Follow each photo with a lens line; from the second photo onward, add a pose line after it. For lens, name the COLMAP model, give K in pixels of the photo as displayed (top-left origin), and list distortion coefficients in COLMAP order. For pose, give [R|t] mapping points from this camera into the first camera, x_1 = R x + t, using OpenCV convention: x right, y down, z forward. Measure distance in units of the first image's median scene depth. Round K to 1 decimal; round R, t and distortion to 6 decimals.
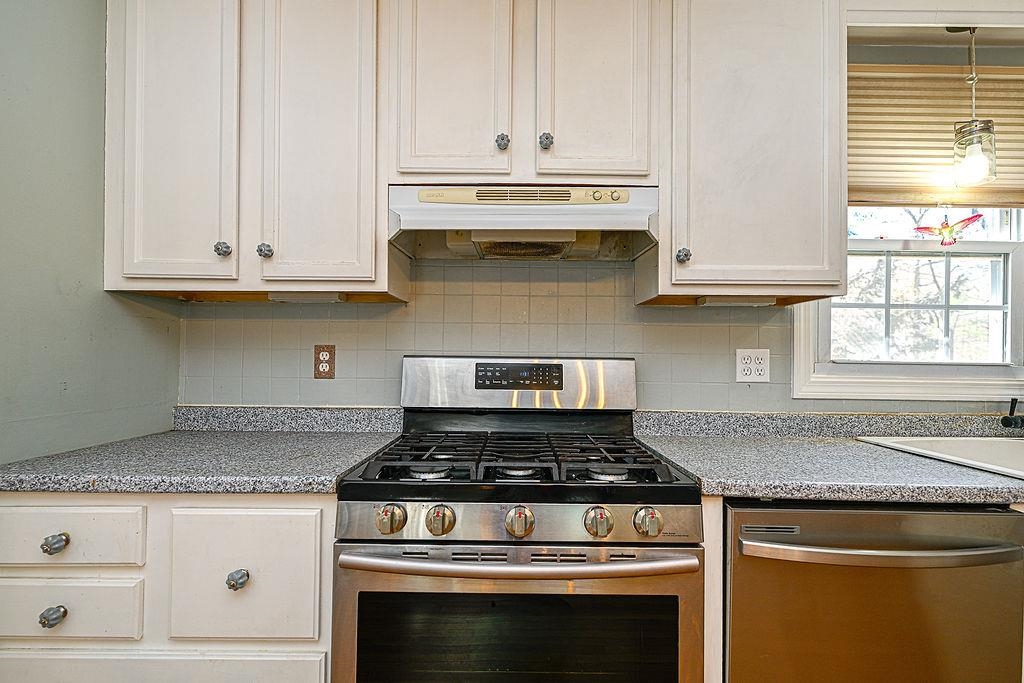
lens RADIAL K [[473.6, 0, 514.6], [0, 473.6, 350.4], [0, 0, 1]] dist [-0.000675, 0.000058]
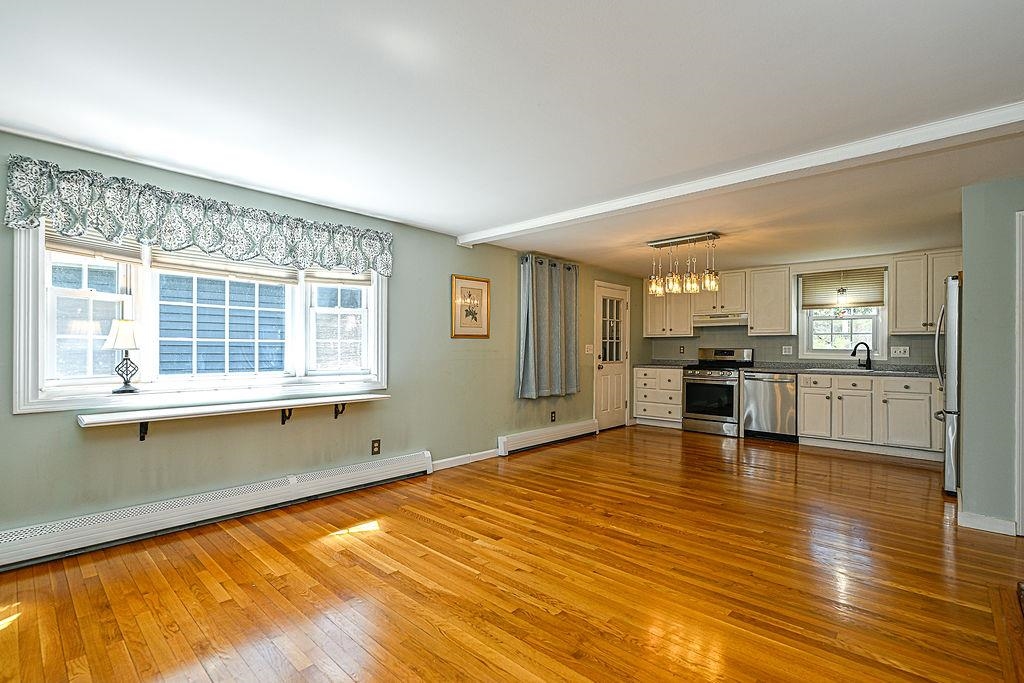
lens RADIAL K [[473.6, 0, 514.6], [0, 473.6, 350.4], [0, 0, 1]] dist [-0.000675, 0.000058]
pose [[0.731585, -0.005408, -0.681729, 1.836090], [0.016100, 0.999827, 0.009346, -0.049472], [0.681561, -0.017814, 0.731545, -4.134081]]
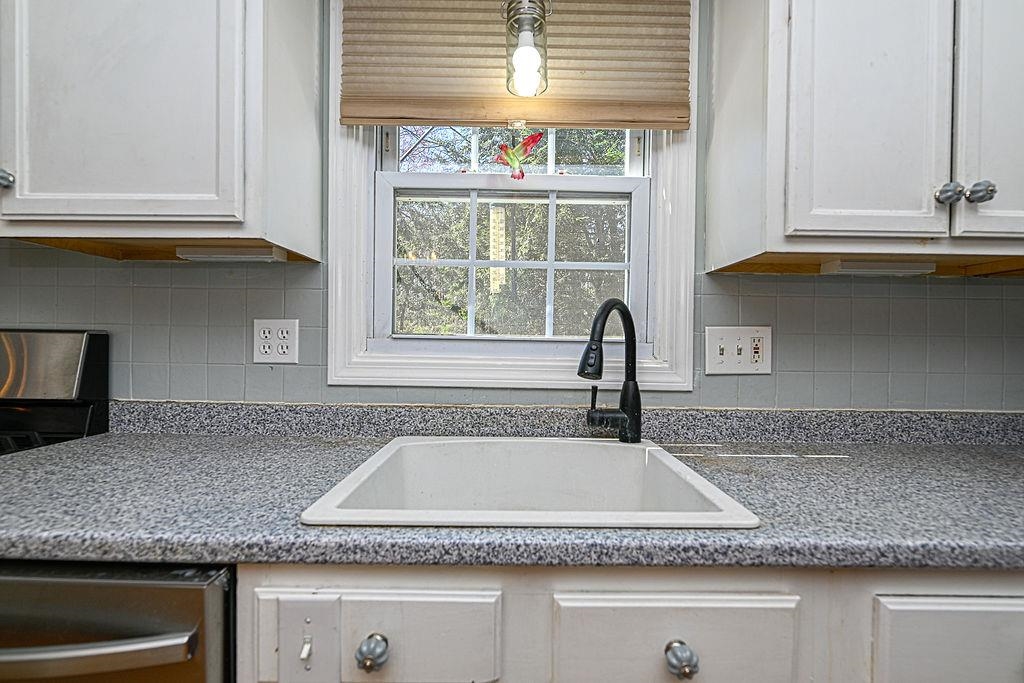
lens RADIAL K [[473.6, 0, 514.6], [0, 473.6, 350.4], [0, 0, 1]] dist [-0.000675, 0.000058]
pose [[0.999991, 0.004108, 0.001226, 1.060016], [-0.004151, 0.999280, 0.037724, 0.020084], [-0.001070, -0.037729, 0.999287, 0.297915]]
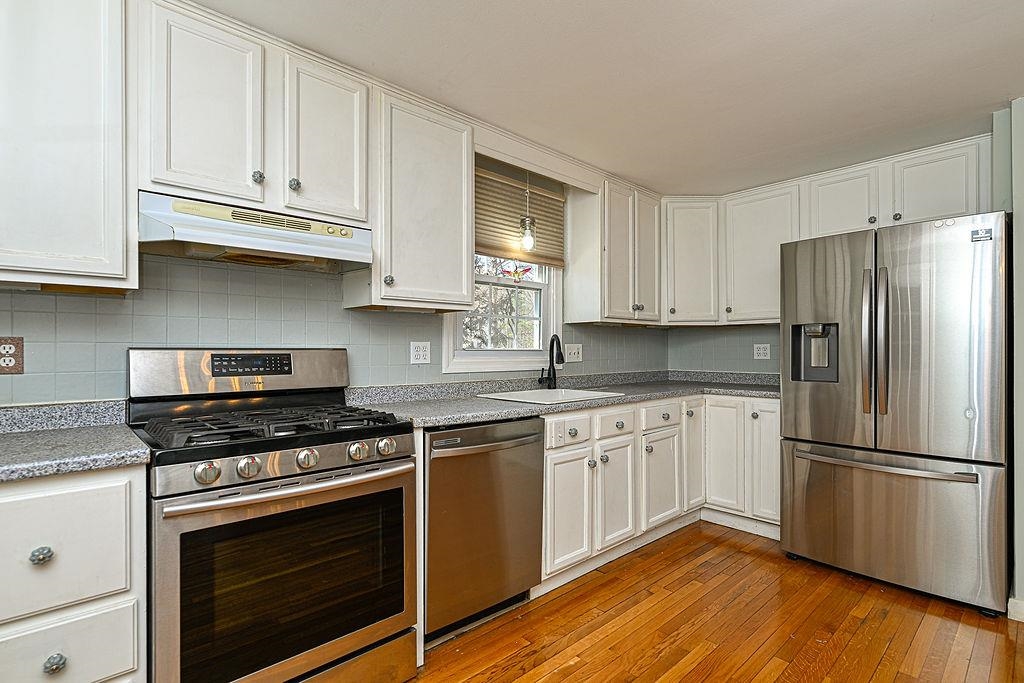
lens RADIAL K [[489.2, 0, 513.3], [0, 489.2, 345.9], [0, 0, 1]] dist [-0.002770, -0.000544]
pose [[0.736976, -0.005907, 0.675893, -0.391019], [-0.003138, 0.999921, 0.012160, -0.010390], [-0.675911, -0.011083, 0.736900, -0.400455]]
